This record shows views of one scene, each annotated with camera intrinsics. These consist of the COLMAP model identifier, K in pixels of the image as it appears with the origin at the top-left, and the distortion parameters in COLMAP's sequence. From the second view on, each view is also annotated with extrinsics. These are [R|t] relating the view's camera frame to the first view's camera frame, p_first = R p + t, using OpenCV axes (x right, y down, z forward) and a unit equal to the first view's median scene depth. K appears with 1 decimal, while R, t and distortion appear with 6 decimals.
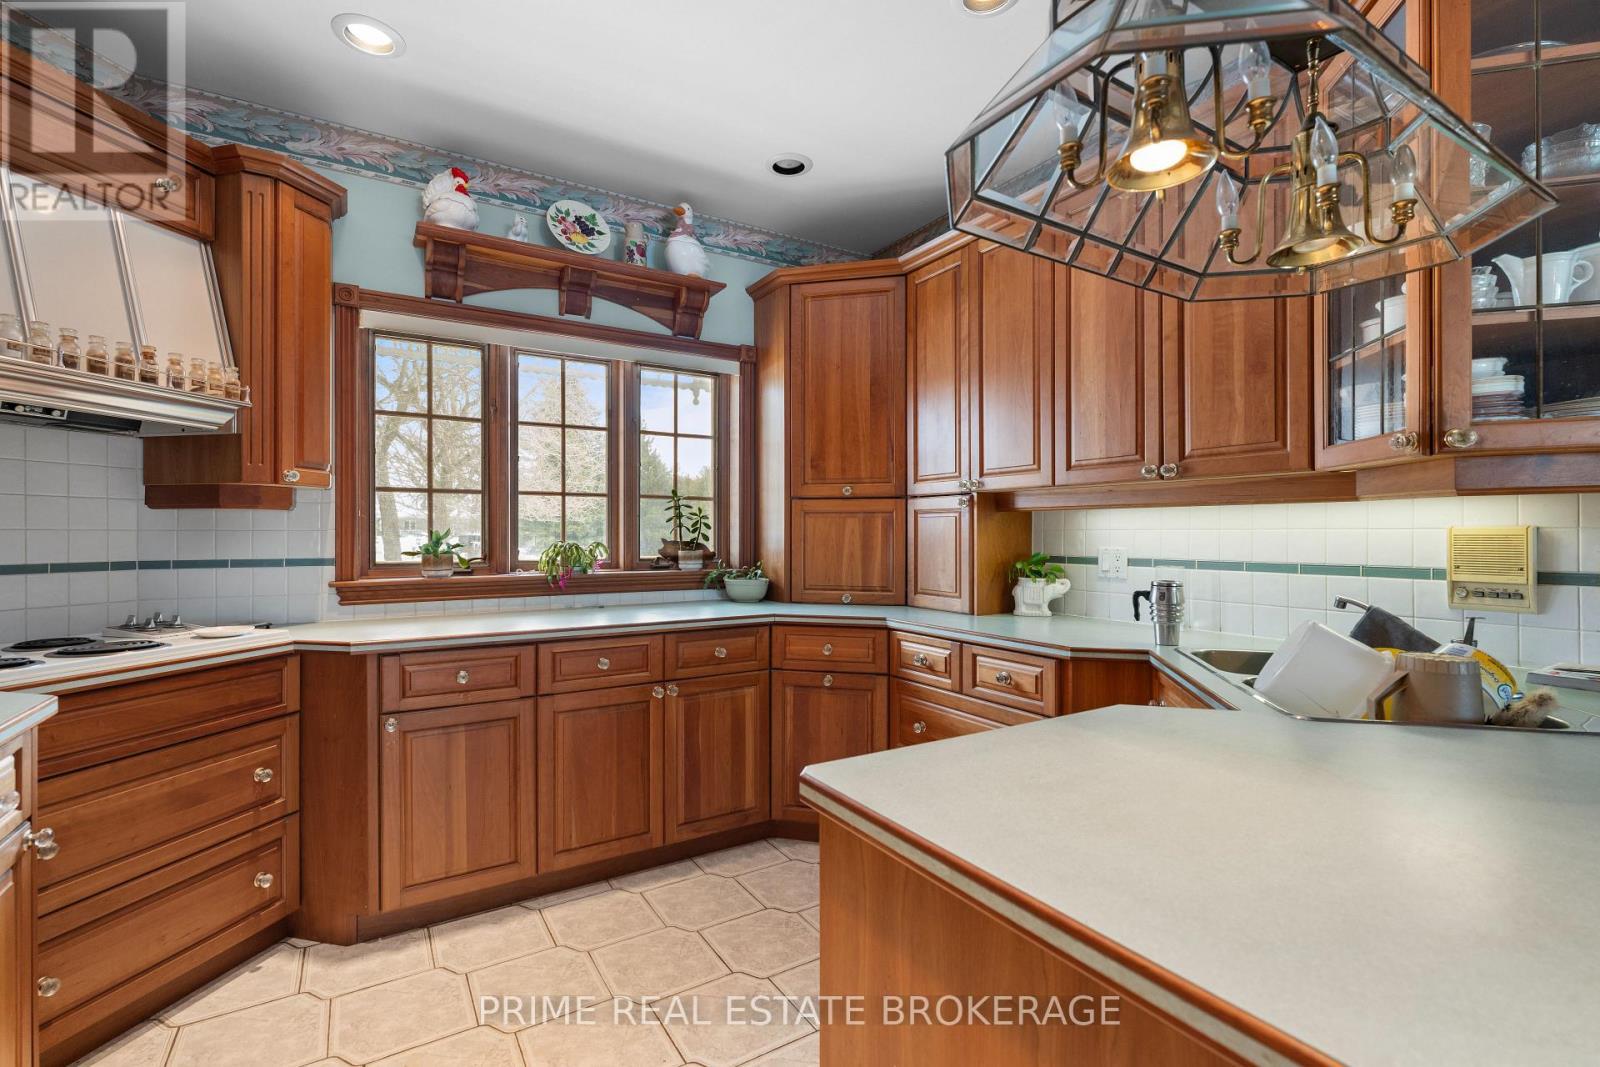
lens RADIAL K [[773.5, 0, 804.1], [0, 773.5, 536.4], [0, 0, 1]] dist [-0.005091, 0.001473]
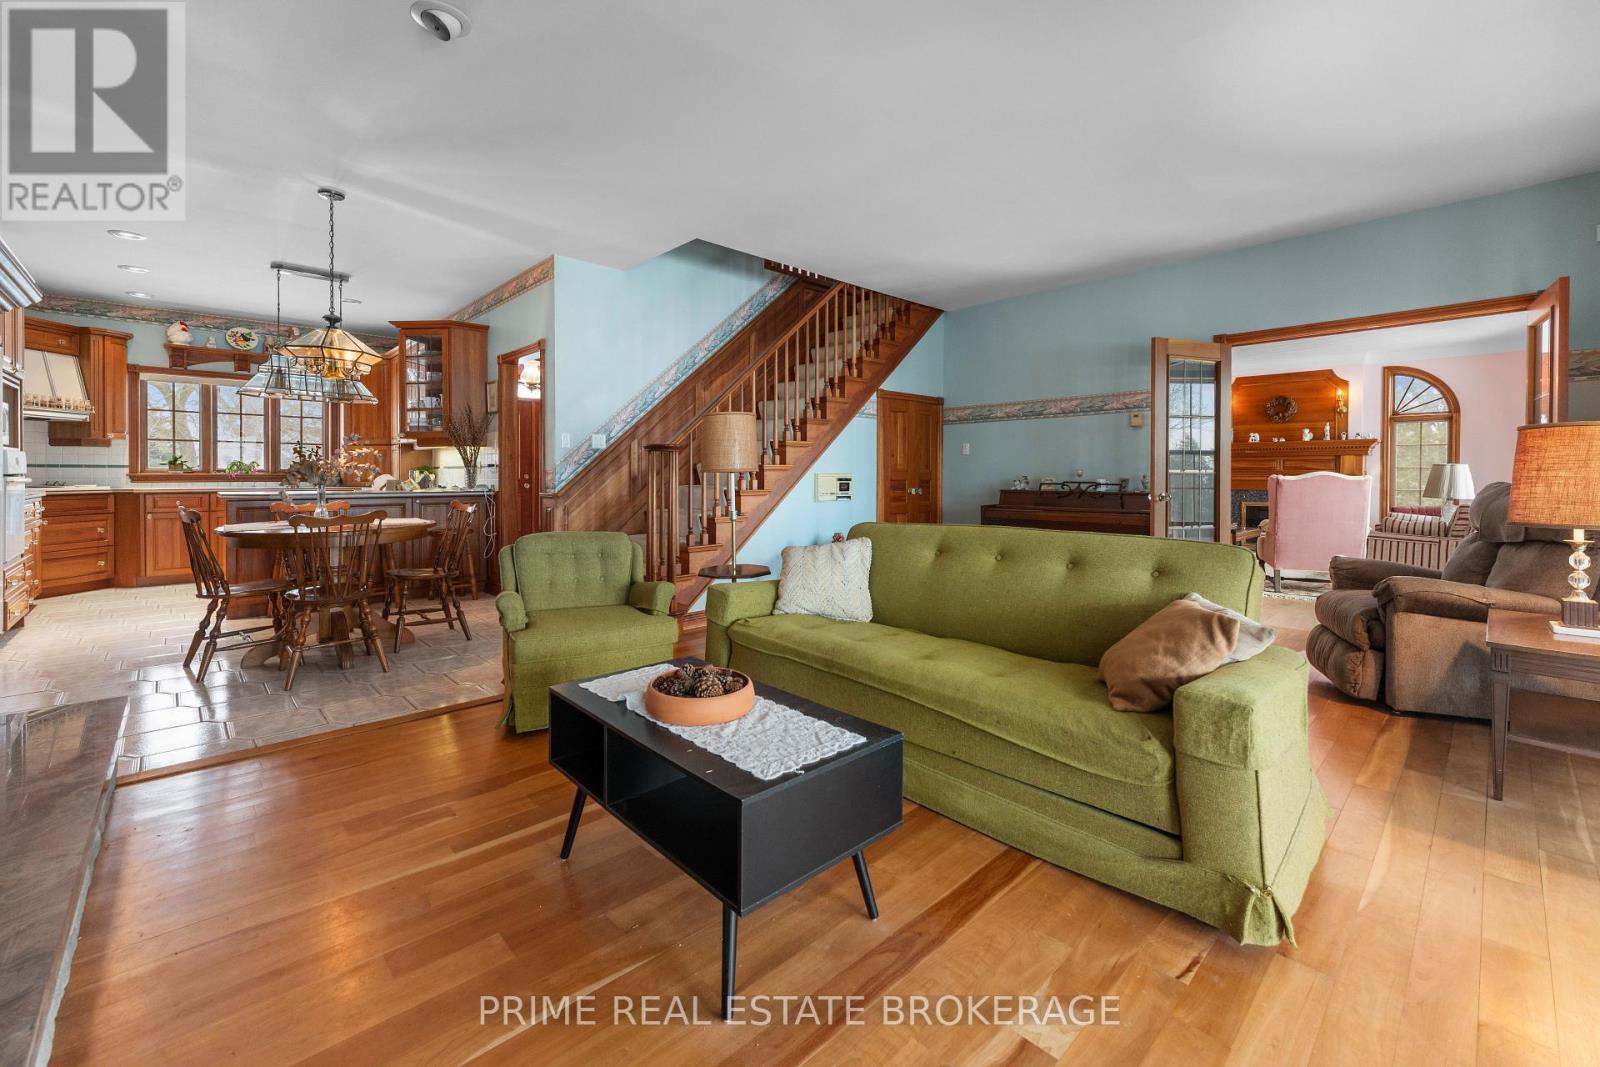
lens RADIAL K [[657.1, 0, 778.8], [0, 657.1, 478.4], [0, 0, 1]] dist [-0.001770, -0.000581]
pose [[0.975113, 0.000480, 0.221706, 1.107272], [-0.001689, 0.999985, 0.005267, 0.059217], [-0.221700, -0.005510, 0.975099, -1.750216]]
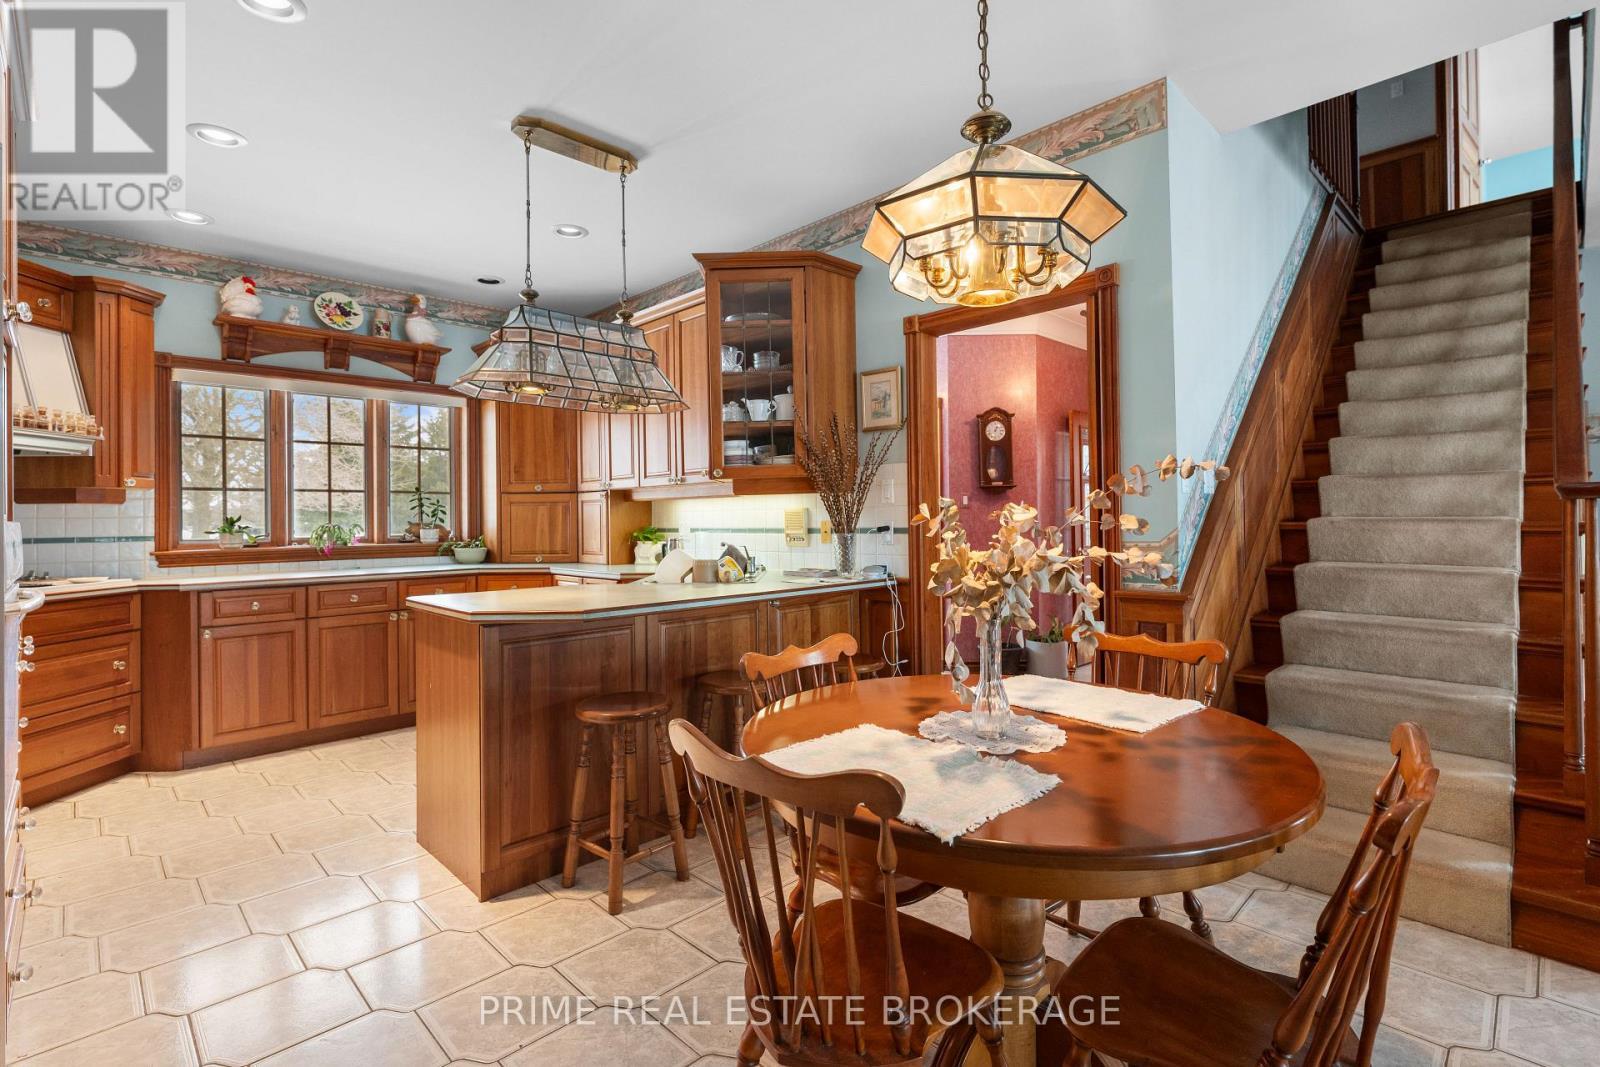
lens RADIAL K [[773.5, 0, 817.0], [0, 773.5, 513.6], [0, 0, 1]] dist [-0.005091, 0.001473]
pose [[0.971633, -0.010429, 0.236263, 0.280416], [0.013256, 0.999858, -0.010383, 0.017229], [-0.236121, 0.013220, 0.971634, -0.741745]]
